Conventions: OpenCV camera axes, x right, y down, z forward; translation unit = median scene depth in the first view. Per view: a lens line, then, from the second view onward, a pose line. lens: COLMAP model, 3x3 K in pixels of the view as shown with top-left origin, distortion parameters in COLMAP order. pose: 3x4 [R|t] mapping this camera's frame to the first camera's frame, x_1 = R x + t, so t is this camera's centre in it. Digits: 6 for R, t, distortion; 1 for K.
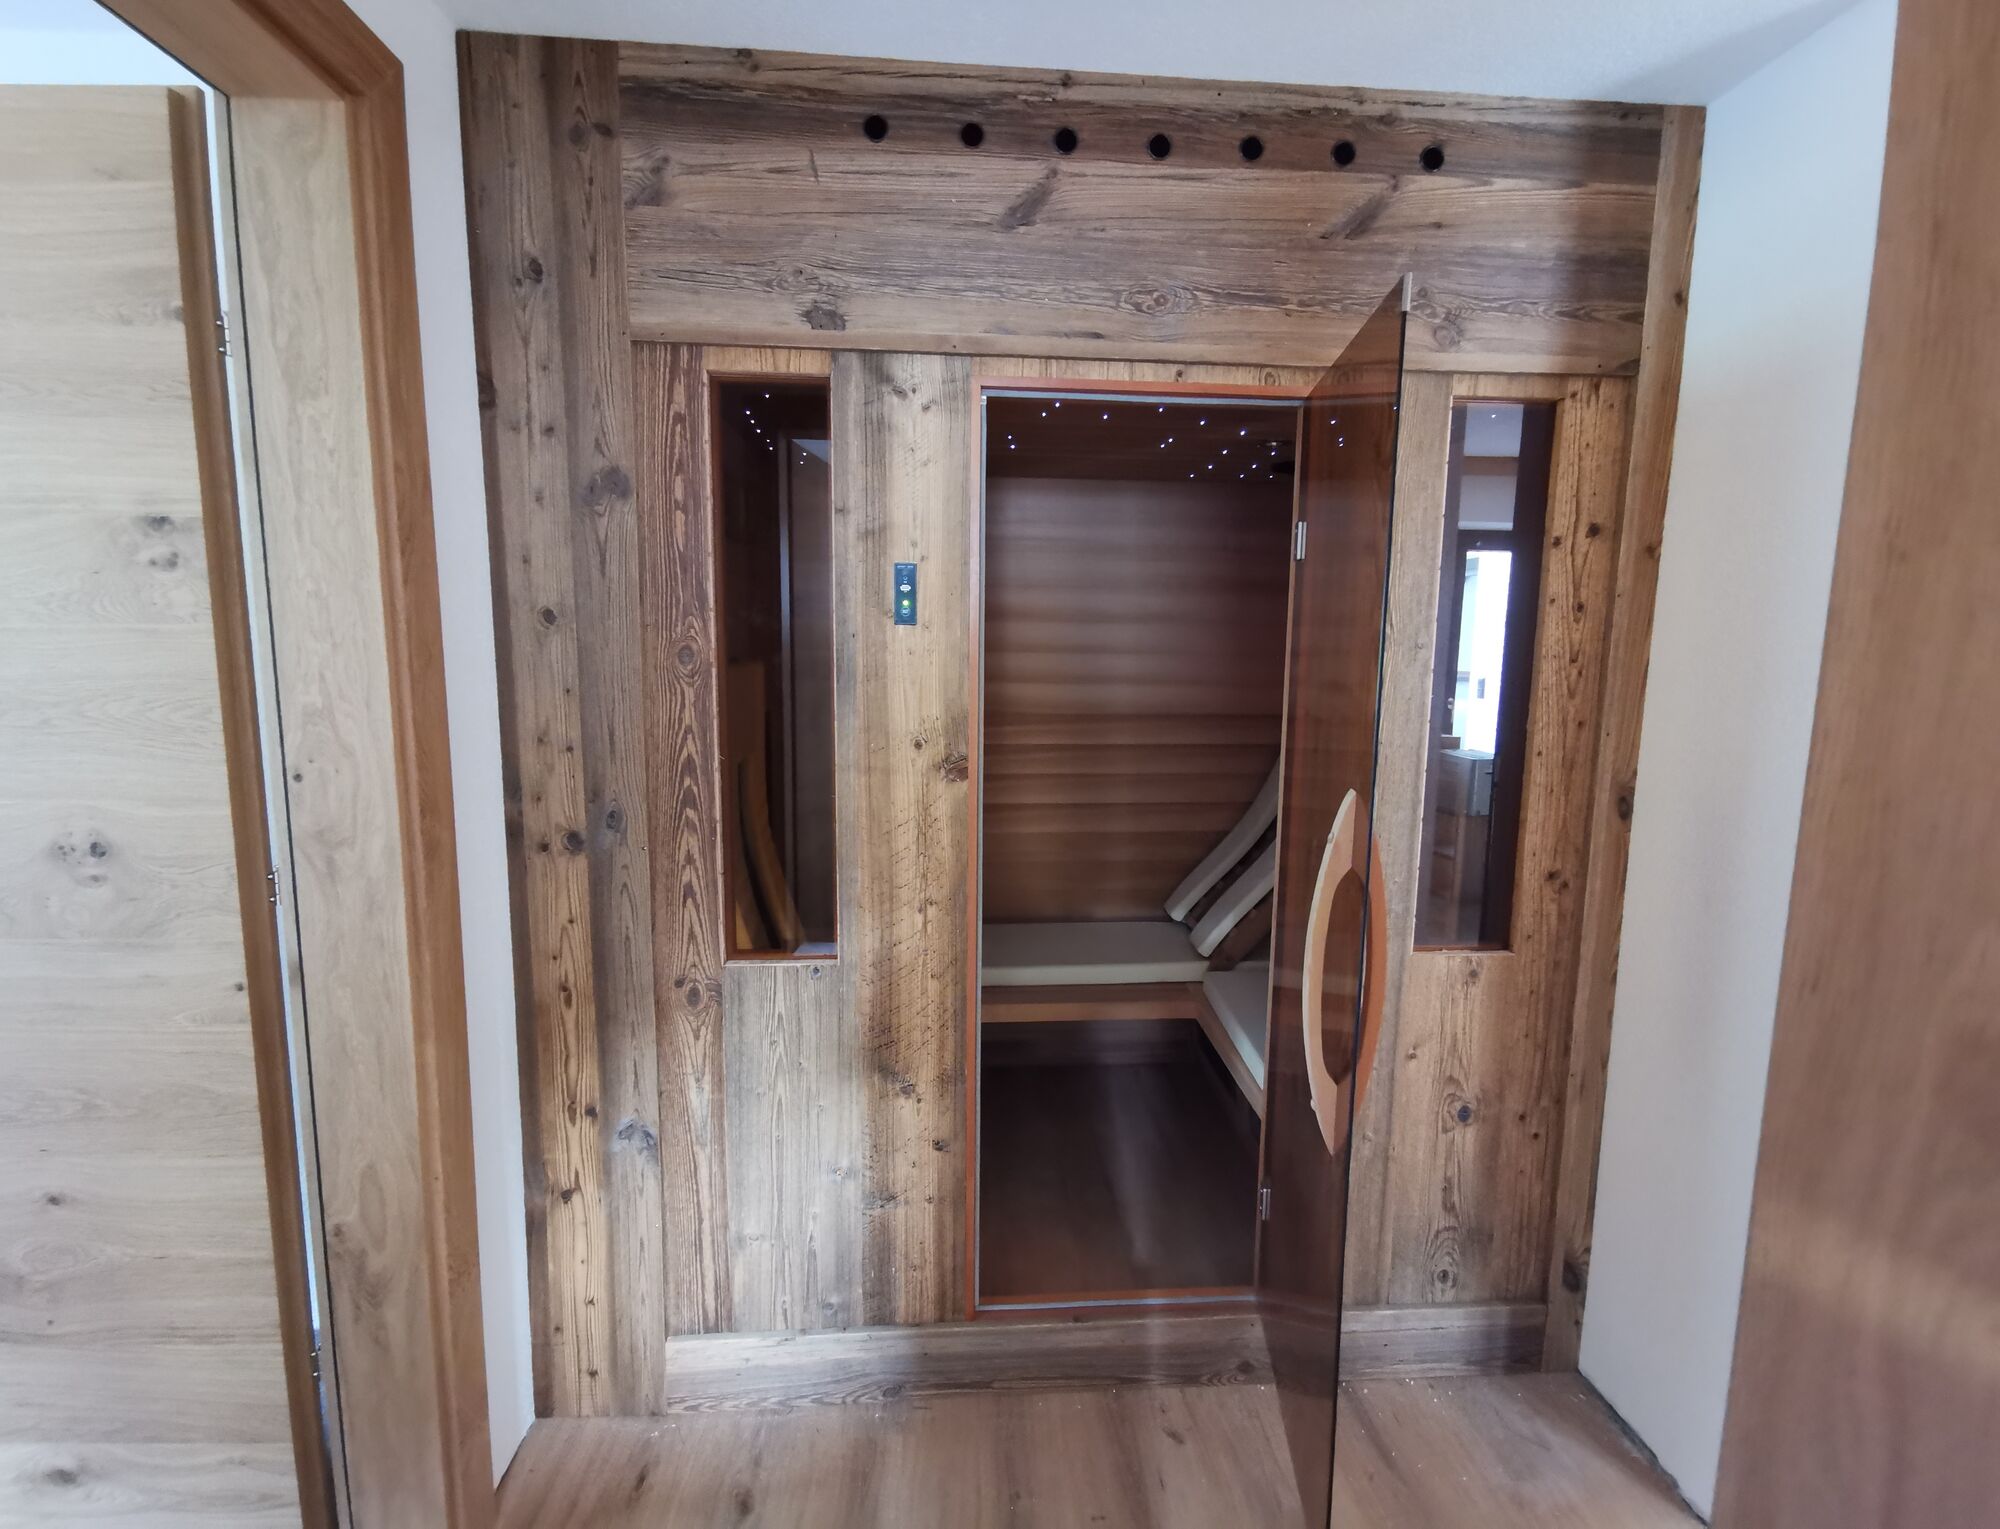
lens RADIAL K [[915.4, 0, 1005.9], [0, 915.4, 761.0], [0, 0, 1]] dist [0.003608, 0.001438]
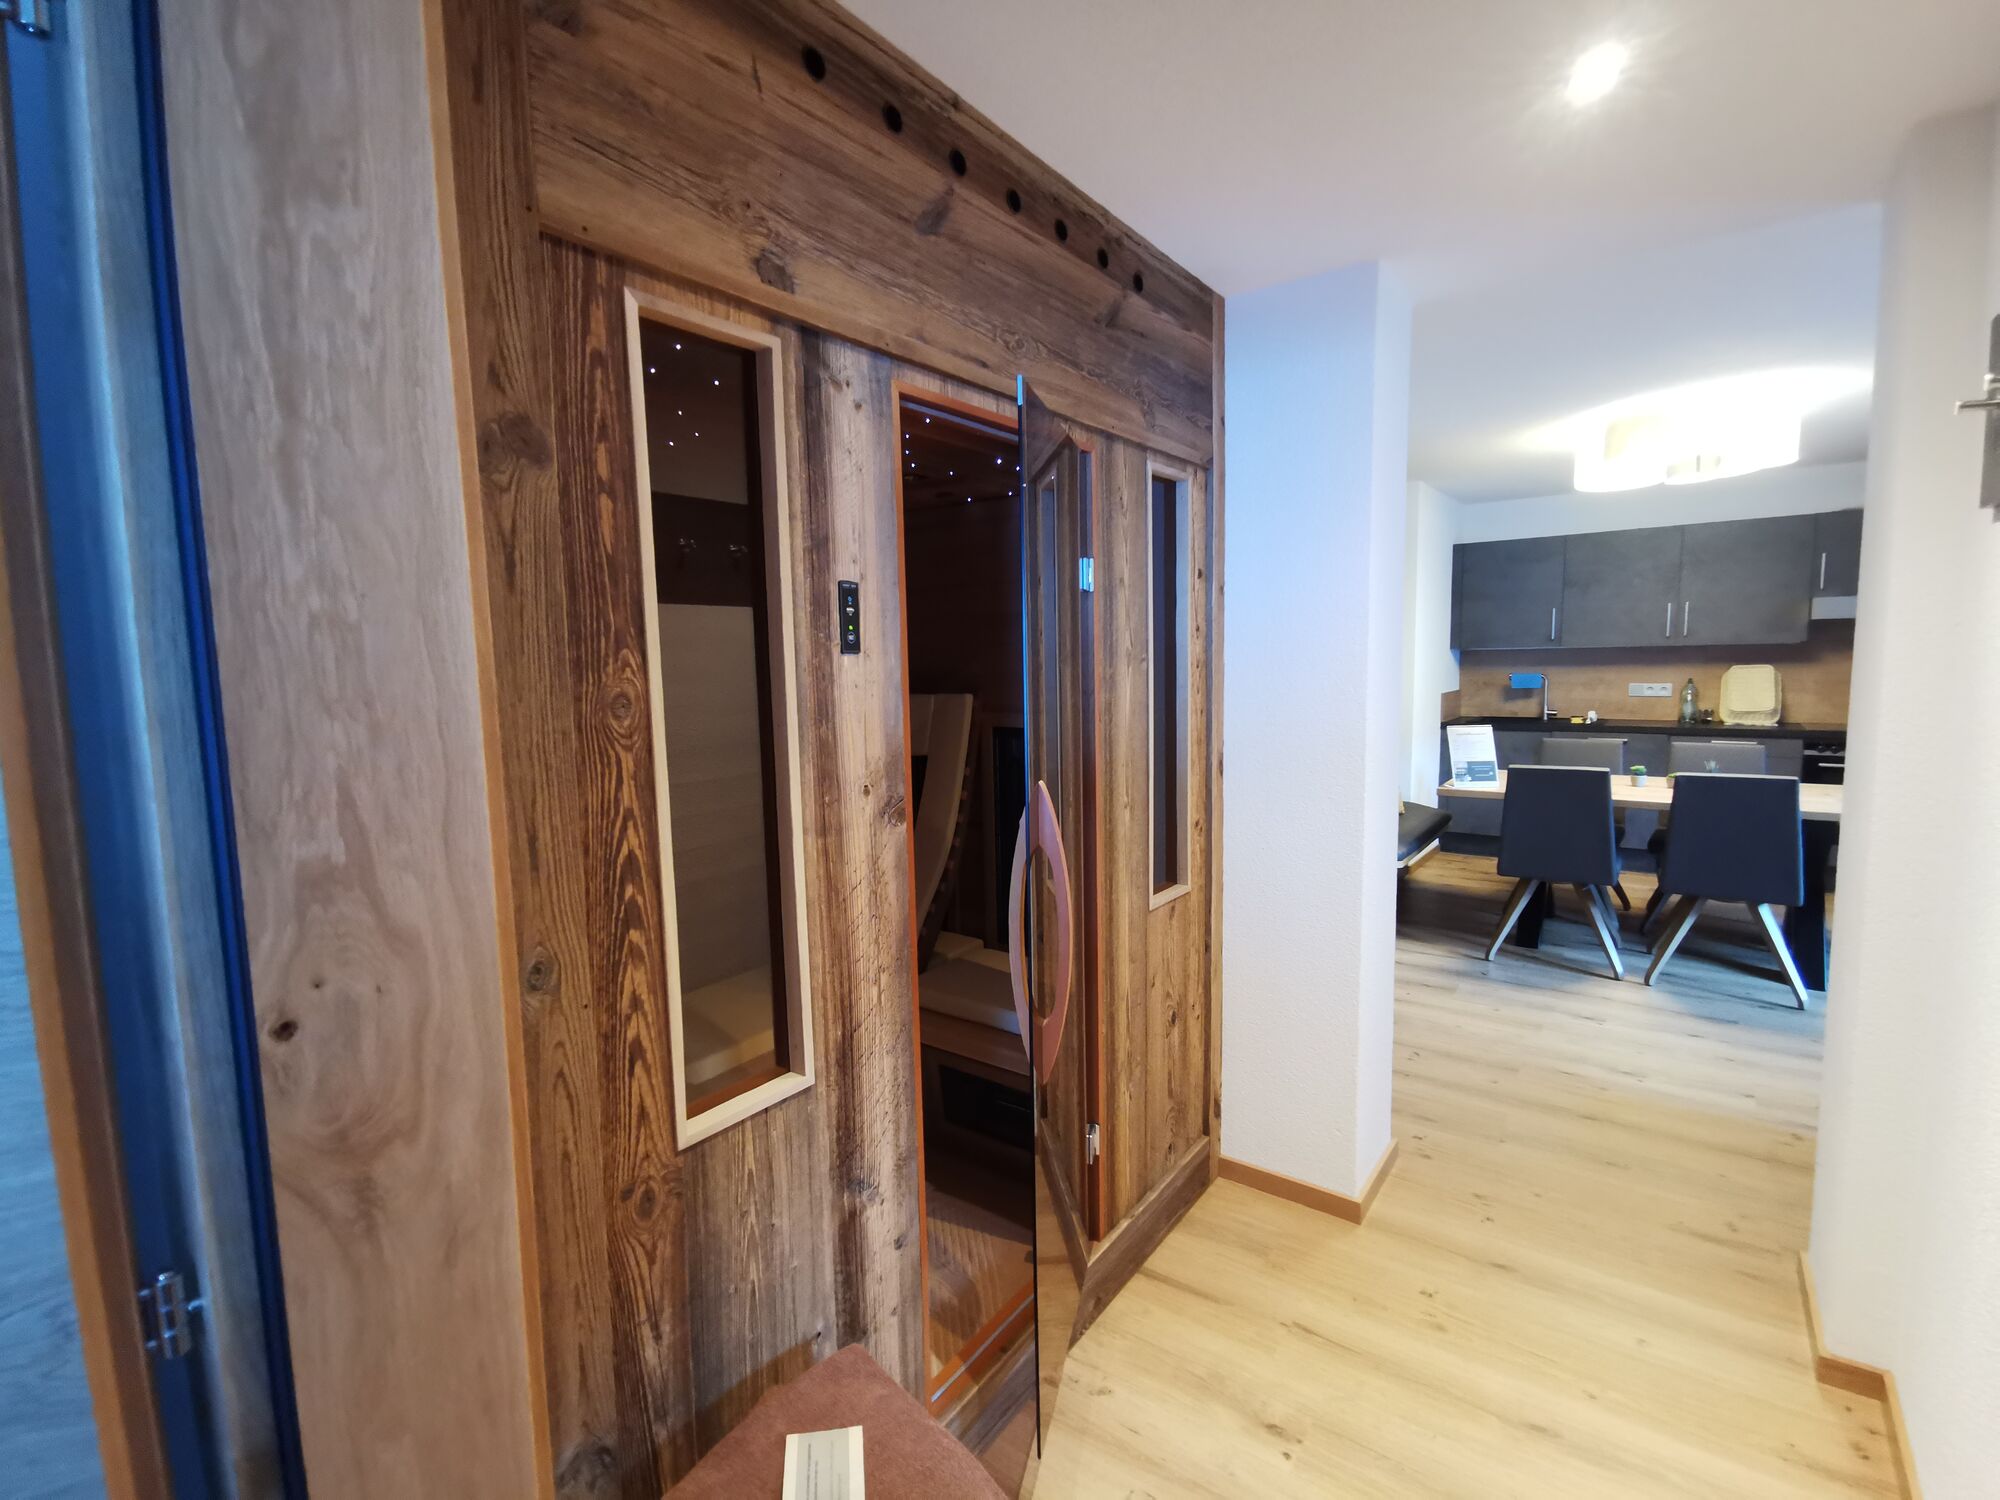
lens RADIAL K [[916.5, 0, 994.0], [0, 916.5, 748.7], [0, 0, 1]] dist [0.017119, -0.011772]
pose [[0.652109, -0.103117, 0.751080, -0.704279], [0.124710, 0.991801, 0.027889, -0.070513], [-0.747798, 0.075481, 0.659622, 0.354774]]
